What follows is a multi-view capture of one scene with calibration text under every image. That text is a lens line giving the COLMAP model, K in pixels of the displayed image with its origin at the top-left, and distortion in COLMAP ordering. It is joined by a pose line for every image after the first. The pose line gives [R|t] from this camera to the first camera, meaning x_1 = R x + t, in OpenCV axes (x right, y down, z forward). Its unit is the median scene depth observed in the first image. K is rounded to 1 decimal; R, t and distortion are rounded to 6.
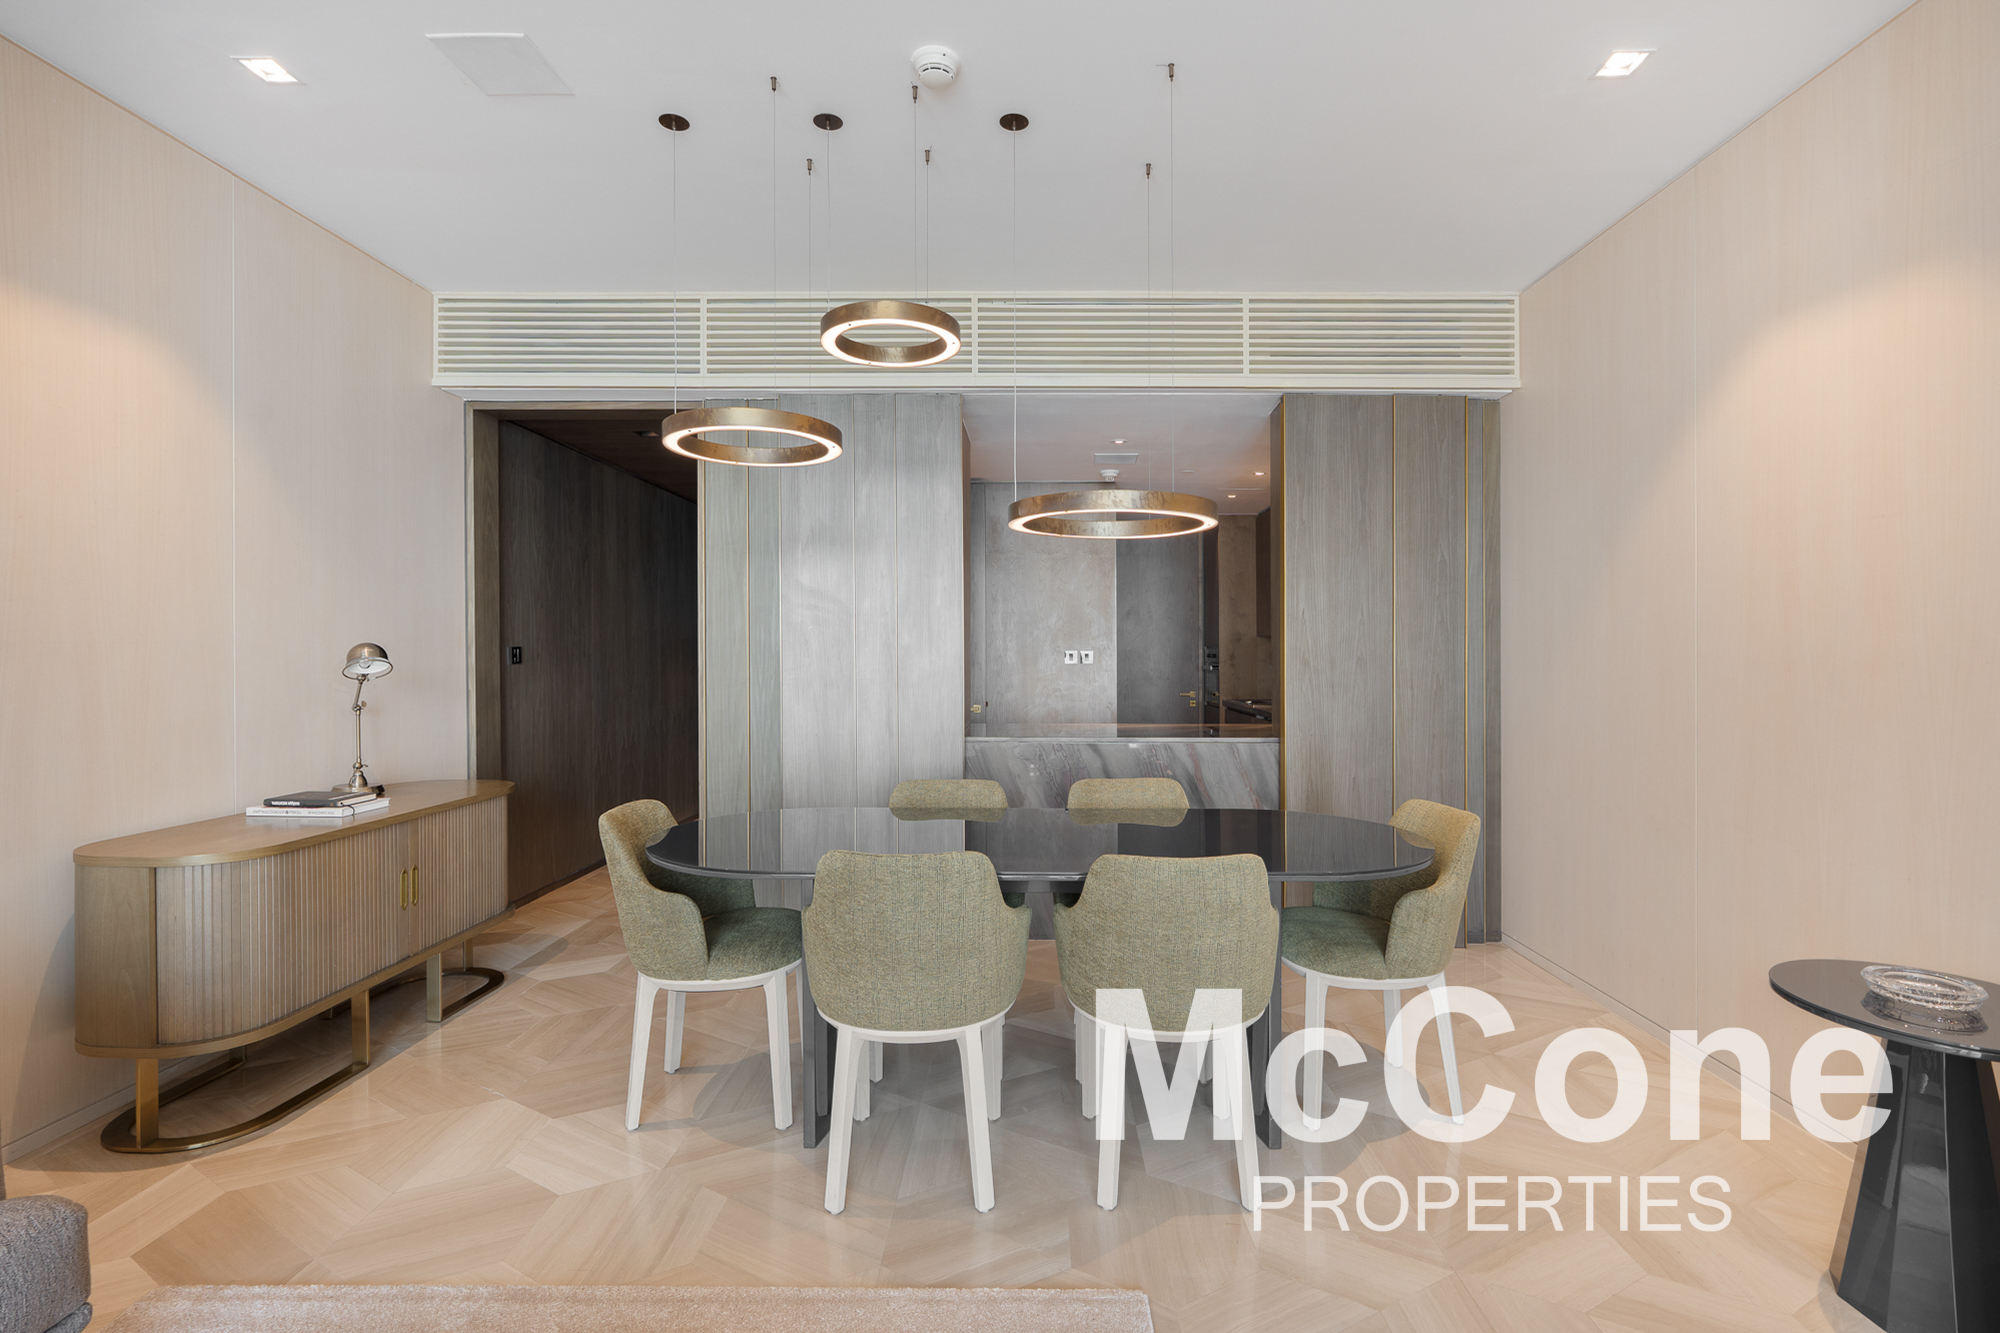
lens RADIAL K [[931.0, 0, 1023.1], [0, 931.0, 662.9], [0, 0, 1]] dist [-0.006388, 0.002336]
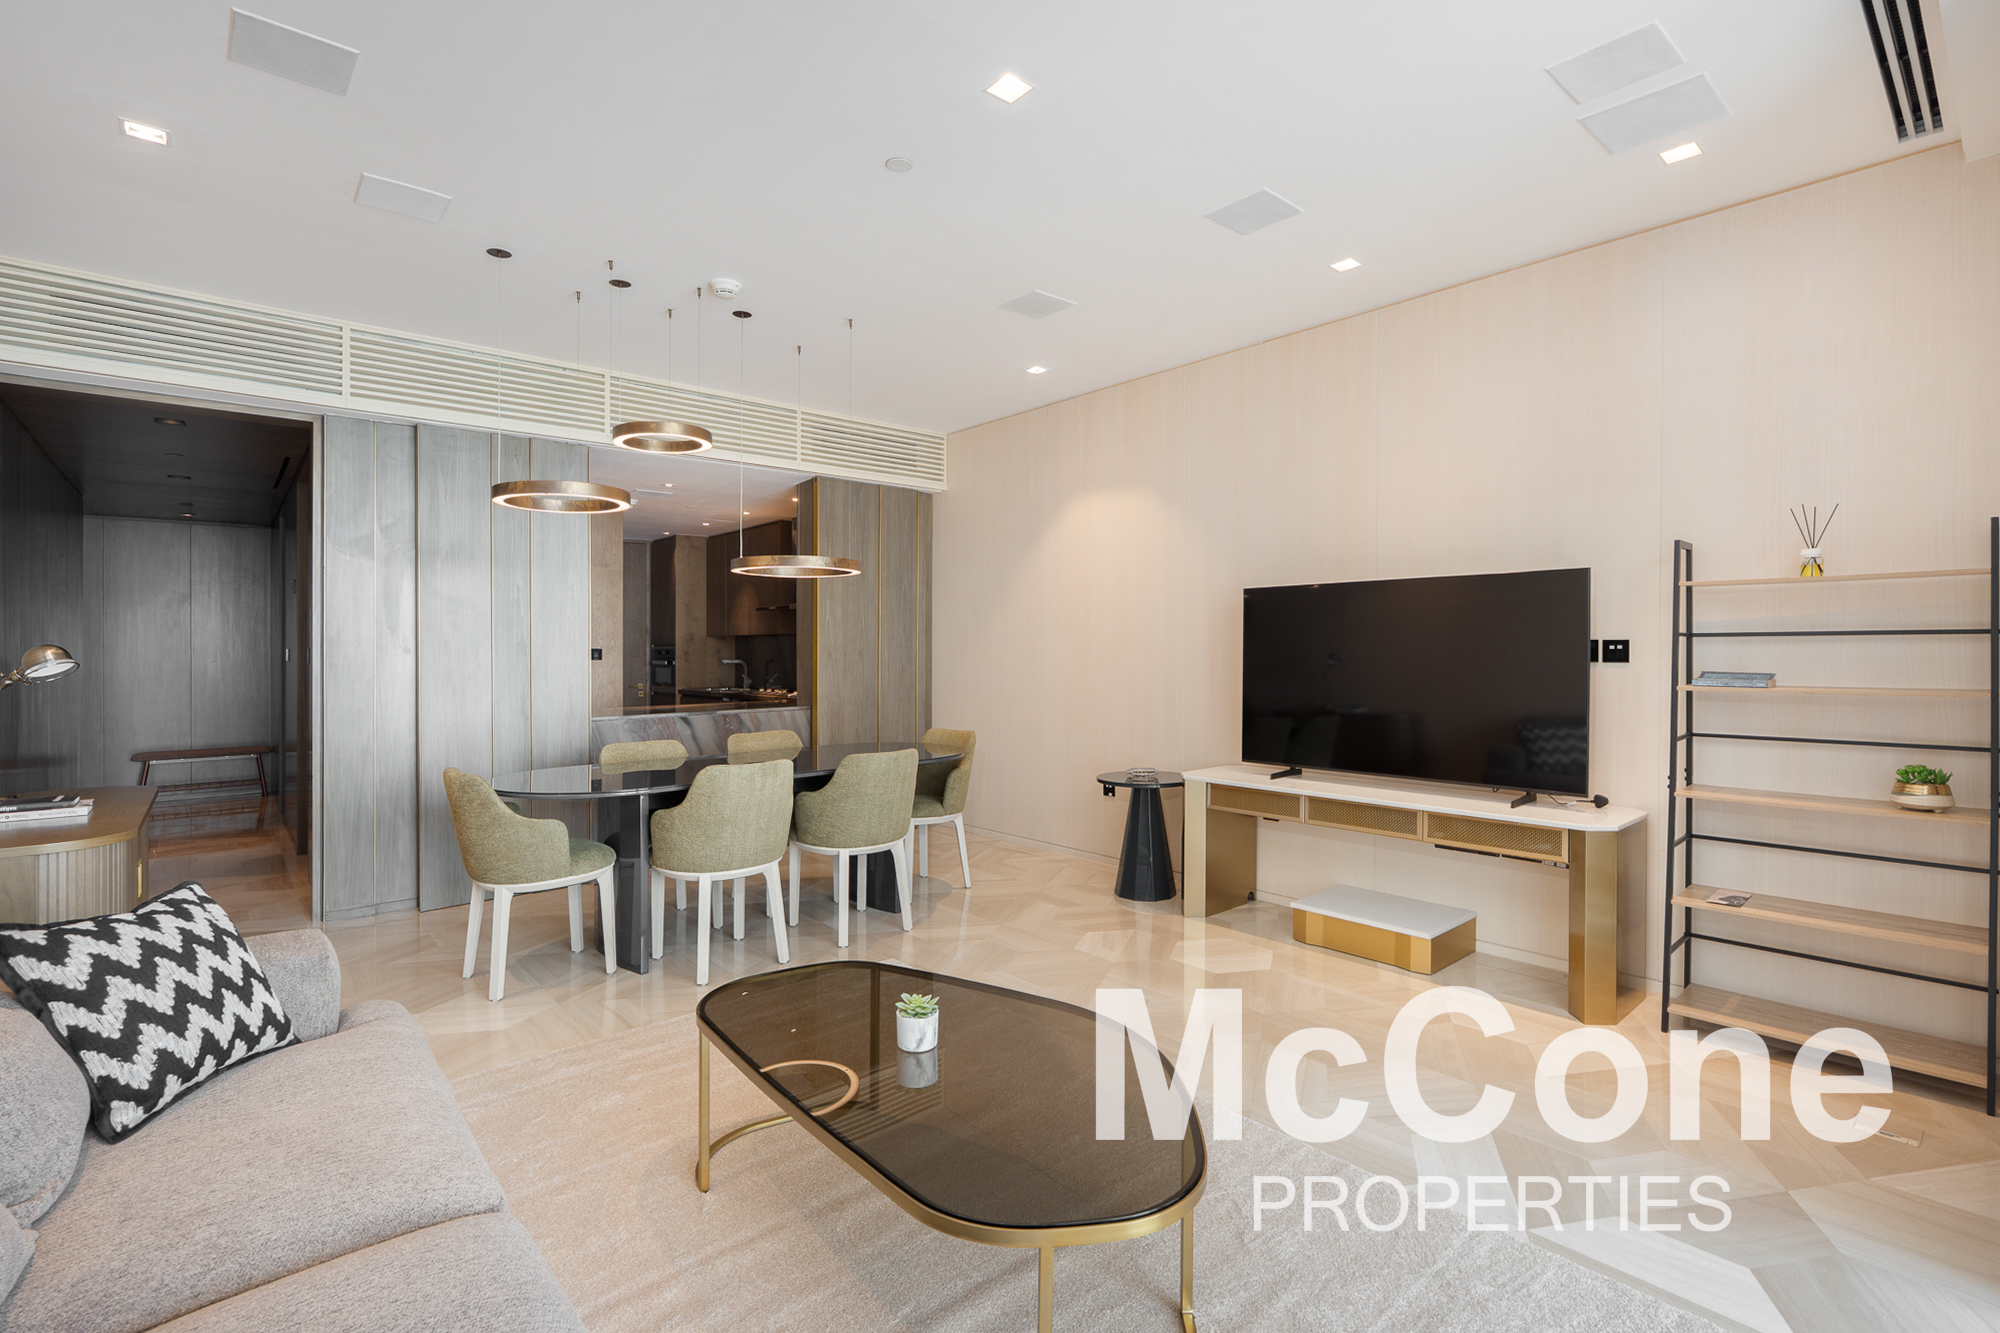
lens RADIAL K [[931.0, 0, 998.4], [0, 931.0, 686.8], [0, 0, 1]] dist [-0.006388, 0.002336]
pose [[0.758417, -0.033437, 0.650911, -0.604552], [0.015118, 0.999317, 0.033720, 0.006118], [-0.651594, -0.015733, 0.758404, -0.415206]]
